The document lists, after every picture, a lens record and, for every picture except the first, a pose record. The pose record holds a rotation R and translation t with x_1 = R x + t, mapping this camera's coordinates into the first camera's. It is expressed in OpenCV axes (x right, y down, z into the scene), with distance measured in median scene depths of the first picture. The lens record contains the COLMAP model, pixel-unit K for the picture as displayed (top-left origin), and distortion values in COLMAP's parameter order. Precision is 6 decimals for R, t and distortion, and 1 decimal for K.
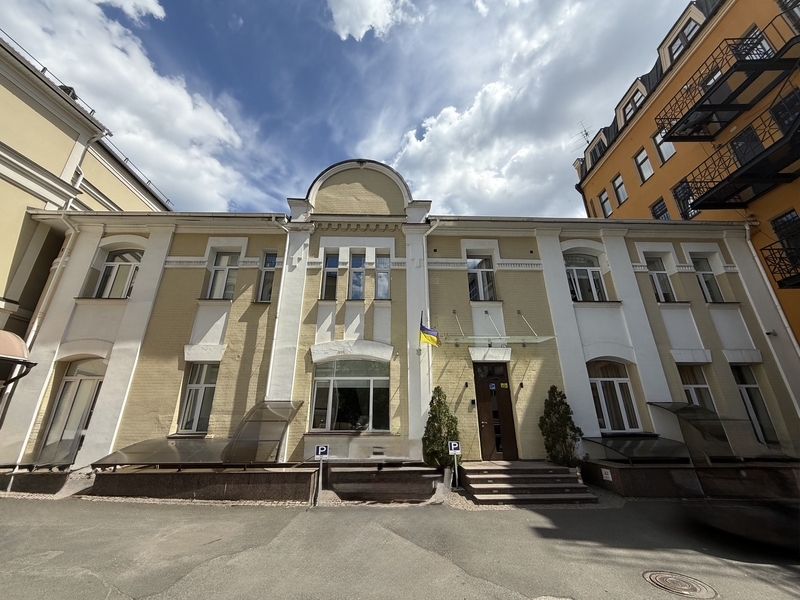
lens RADIAL K [[321.0, 0, 396.0], [0, 321.0, 298.3], [0, 0, 1]] dist [0.001405, -0.000346]
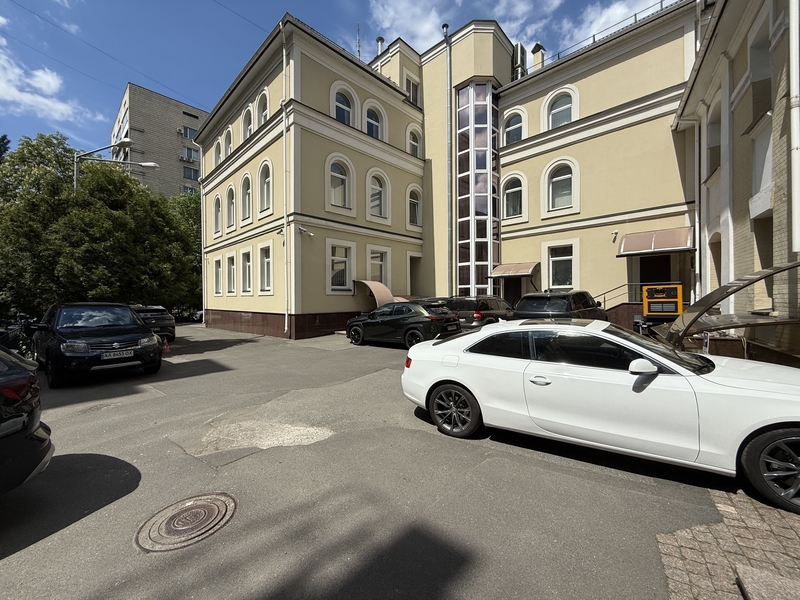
lens RADIAL K [[321.0, 0, 396.0], [0, 321.0, 298.3], [0, 0, 1]] dist [0.001405, -0.000346]
pose [[-0.578980, 0.004573, -0.815329, 0.407878], [0.298112, 0.931934, -0.206468, 0.251707], [0.758888, -0.362600, -0.540934, 0.648124]]
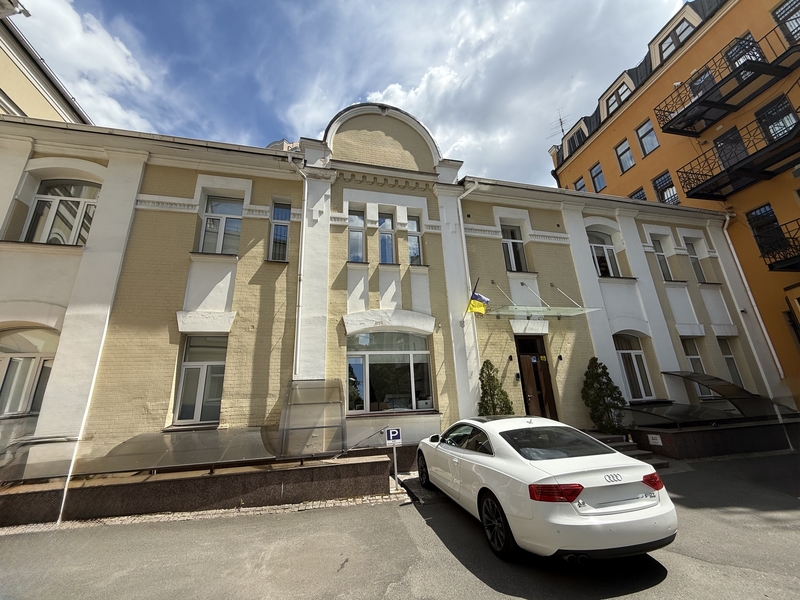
lens RADIAL K [[321.0, 0, 396.0], [0, 321.0, 298.3], [0, 0, 1]] dist [0.001405, -0.000346]
pose [[0.976626, 0.027079, 0.213232, -0.294697], [-0.038770, 0.997954, 0.050835, 0.052414], [-0.211420, -0.057914, 0.975678, 0.139767]]
